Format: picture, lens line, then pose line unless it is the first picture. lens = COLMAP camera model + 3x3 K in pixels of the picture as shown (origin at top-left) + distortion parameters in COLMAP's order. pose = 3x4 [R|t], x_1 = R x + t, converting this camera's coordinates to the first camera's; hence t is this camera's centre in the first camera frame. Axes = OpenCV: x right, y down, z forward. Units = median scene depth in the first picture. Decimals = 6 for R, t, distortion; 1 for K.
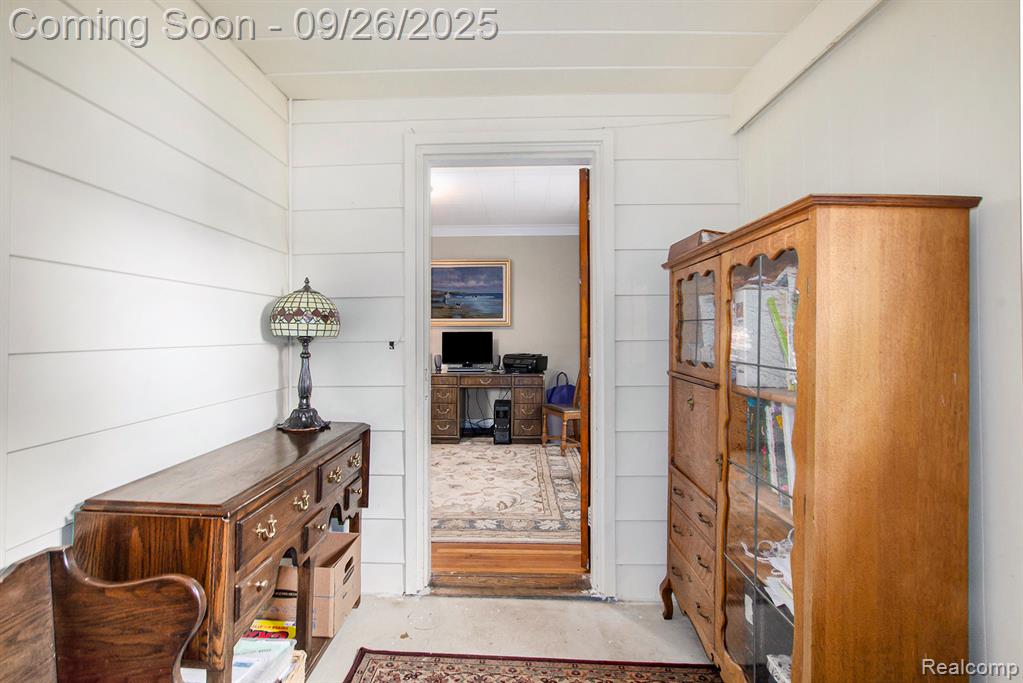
lens RADIAL K [[480.7, 0, 508.6], [0, 480.7, 336.5], [0, 0, 1]] dist [-0.001610, -0.000096]
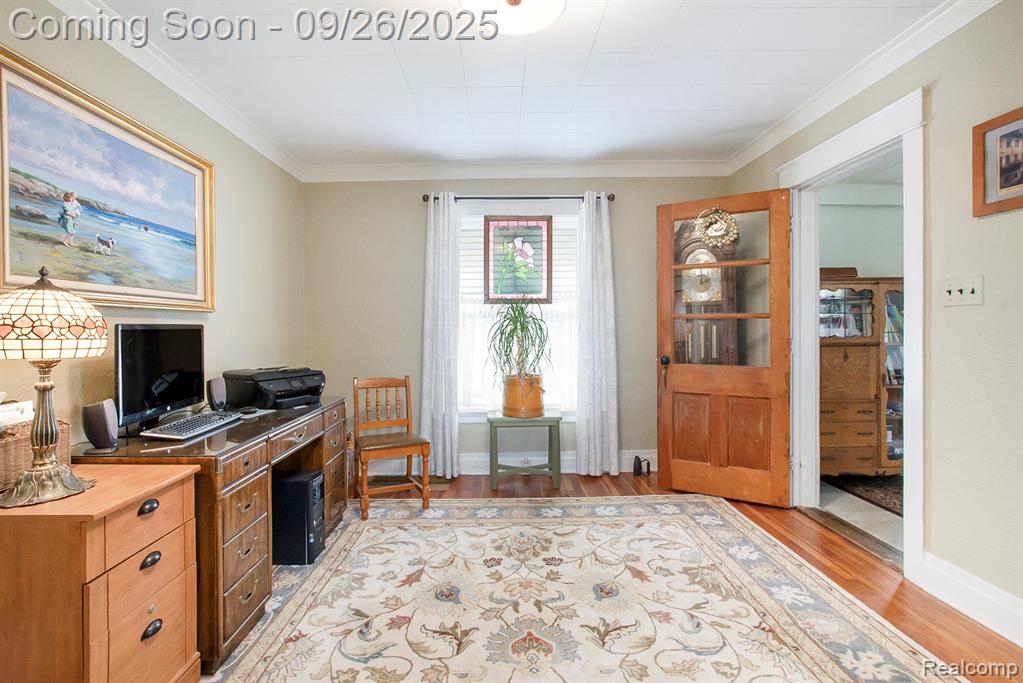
lens RADIAL K [[440.4, 0, 500.4], [0, 440.4, 326.0], [0, 0, 1]] dist [0.000994, 0.000148]
pose [[-0.012510, -0.000009, 0.999922, -0.426560], [0.011943, 0.999929, 0.000159, -0.005238], [-0.999850, 0.011944, -0.012509, 0.753716]]
